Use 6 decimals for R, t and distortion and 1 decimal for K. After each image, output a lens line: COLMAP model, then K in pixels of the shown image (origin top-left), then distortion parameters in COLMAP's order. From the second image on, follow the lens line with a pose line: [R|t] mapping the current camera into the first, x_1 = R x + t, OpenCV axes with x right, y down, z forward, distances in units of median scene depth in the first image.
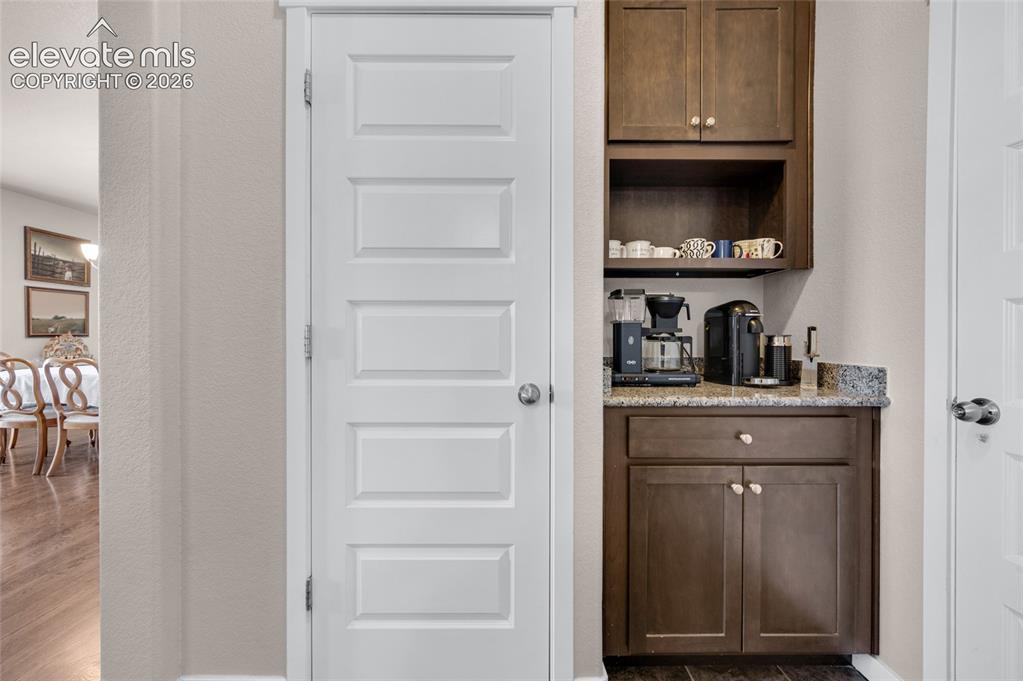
lens RADIAL K [[412.4, 0, 511.1], [0, 412.4, 330.4], [0, 0, 1]] dist [-0.004825, 0.000231]
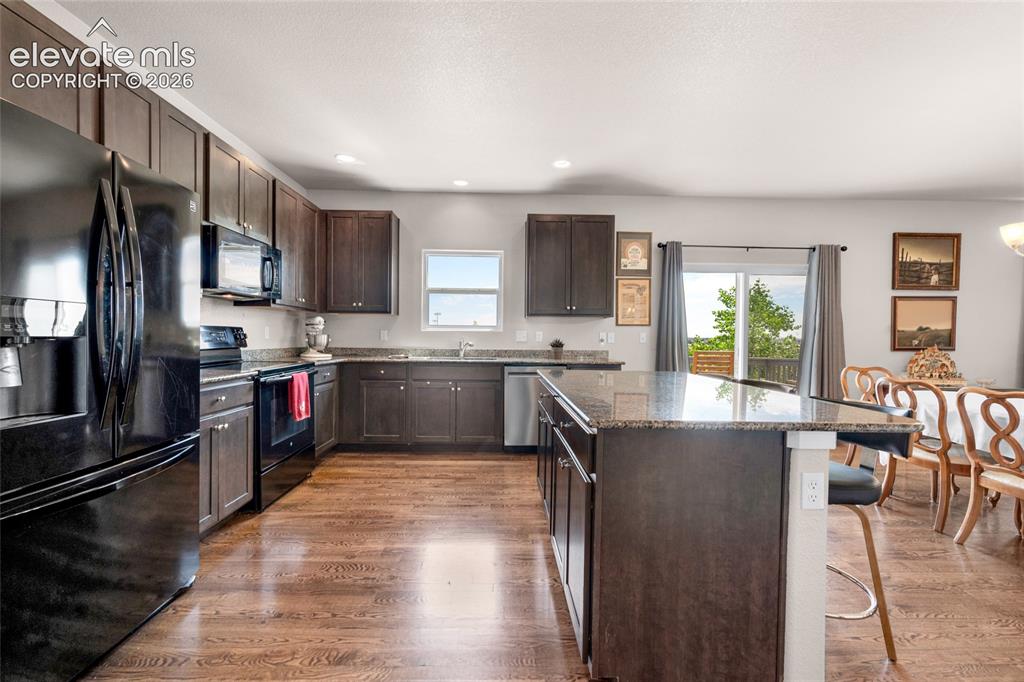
lens RADIAL K [[412.8, 0, 514.6], [0, 412.8, 342.4], [0, 0, 1]] dist [-0.004825, 0.000231]
pose [[0.014421, 0.017224, -0.999748, -0.237338], [-0.012278, 0.999779, 0.017048, -0.005945], [0.999821, 0.012029, 0.014629, 0.108652]]
